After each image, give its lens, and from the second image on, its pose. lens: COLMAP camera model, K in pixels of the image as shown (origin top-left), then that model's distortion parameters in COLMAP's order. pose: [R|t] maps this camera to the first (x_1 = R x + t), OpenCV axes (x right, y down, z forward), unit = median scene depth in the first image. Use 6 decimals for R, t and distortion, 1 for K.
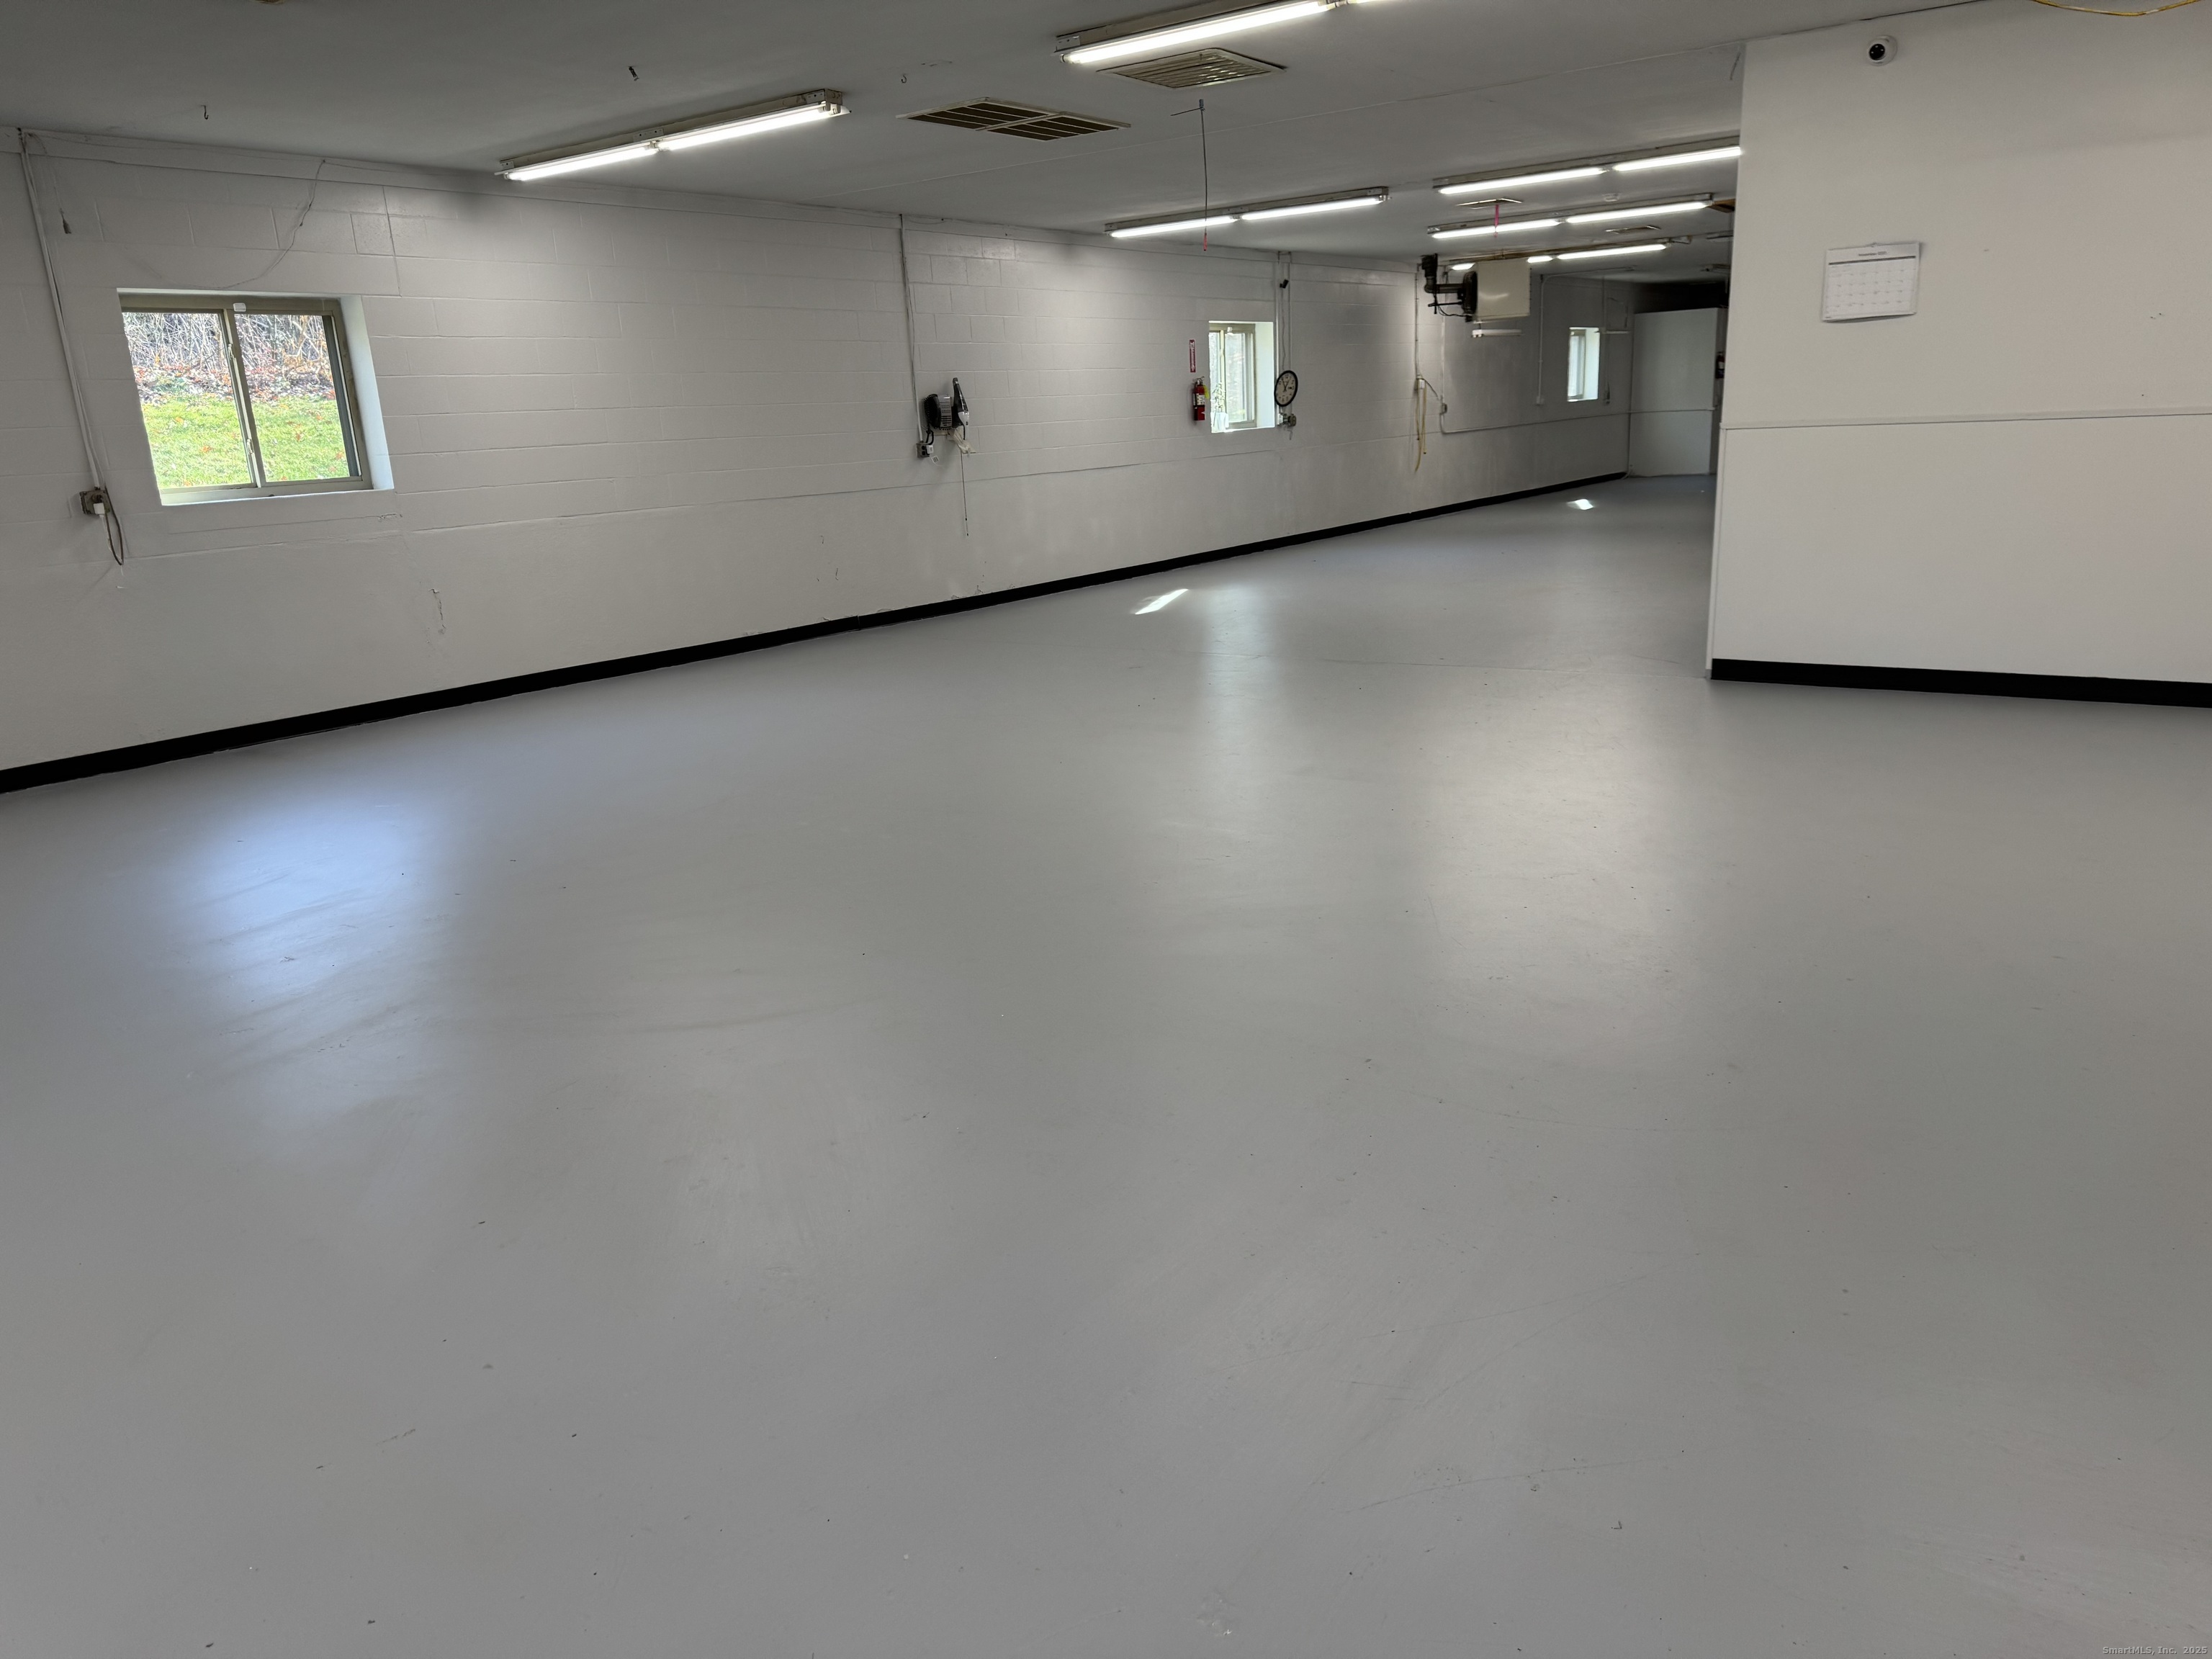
lens RADIAL K [[1570.0, 0, 1104.3], [0, 1570.0, 836.1], [0, 0, 1]] dist [0.013347, -0.000552]
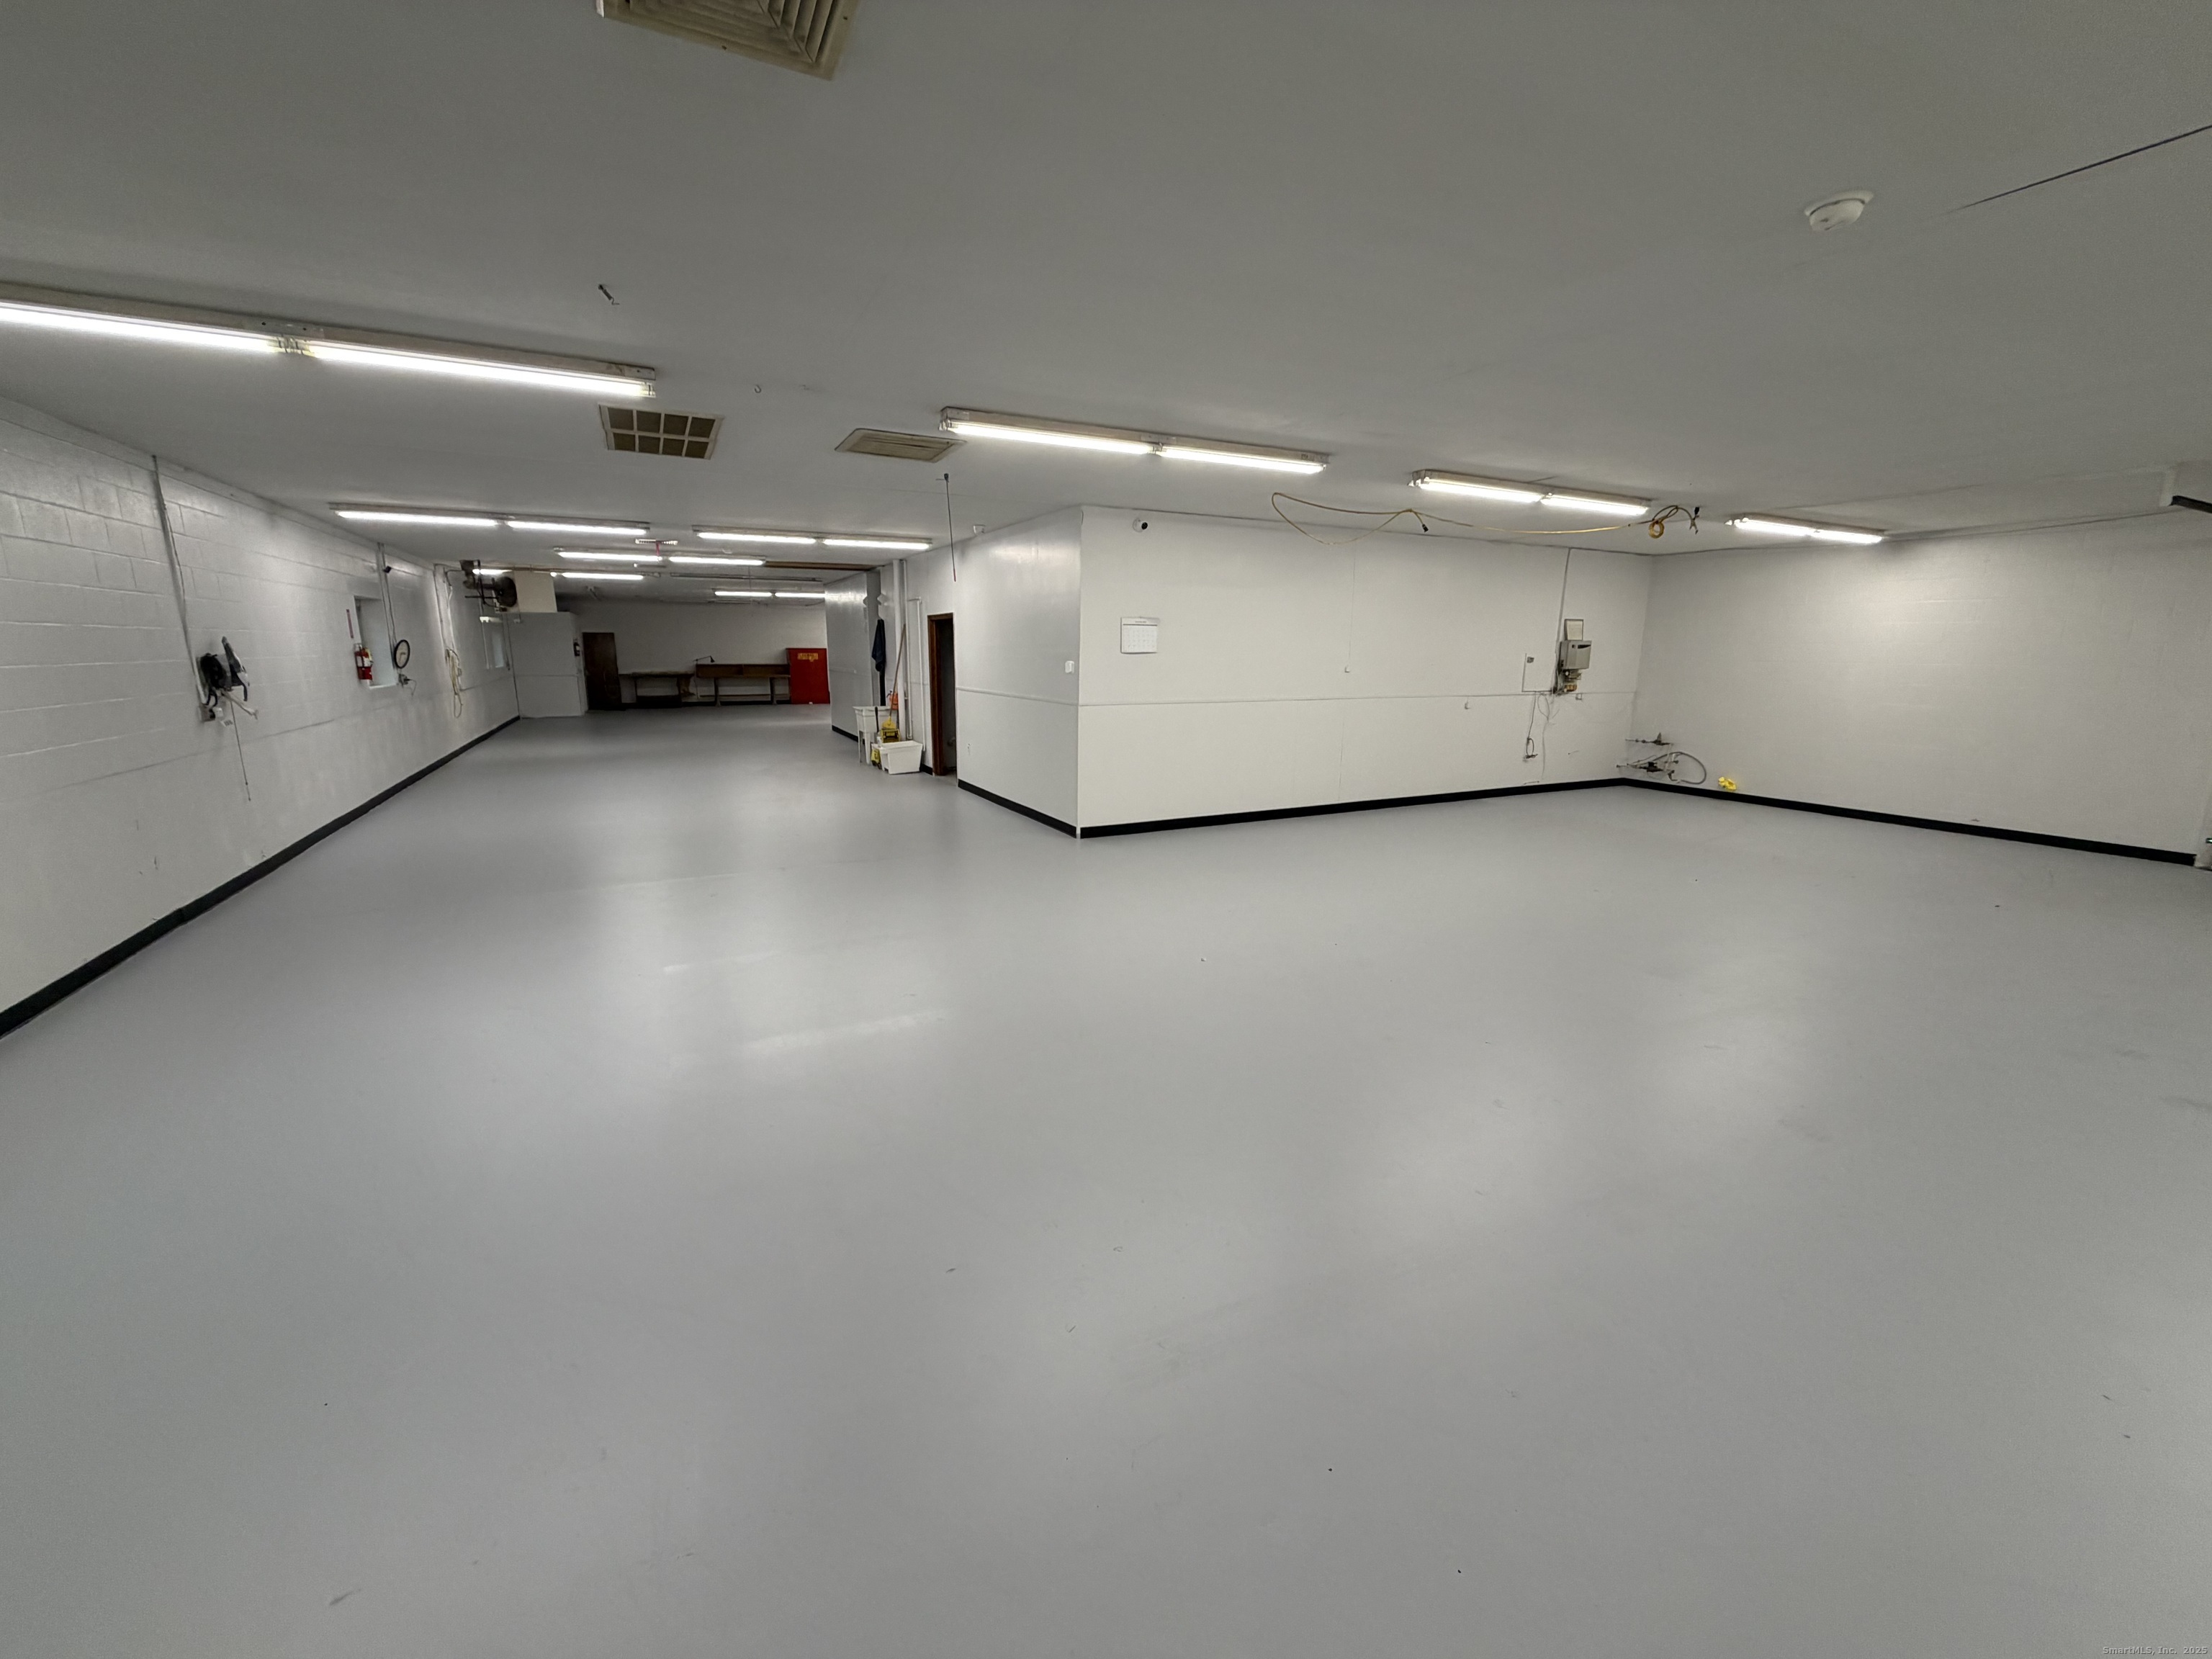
lens RADIAL K [[882.1, 0, 1099.9], [0, 882.1, 824.1], [0, 0, 1]] dist [0.011317, 0.000027]
pose [[0.473154, -0.119747, 0.872803, -0.325465], [0.202491, 0.978977, 0.024542, -0.088950], [-0.857393, 0.165123, 0.487454, 0.310732]]
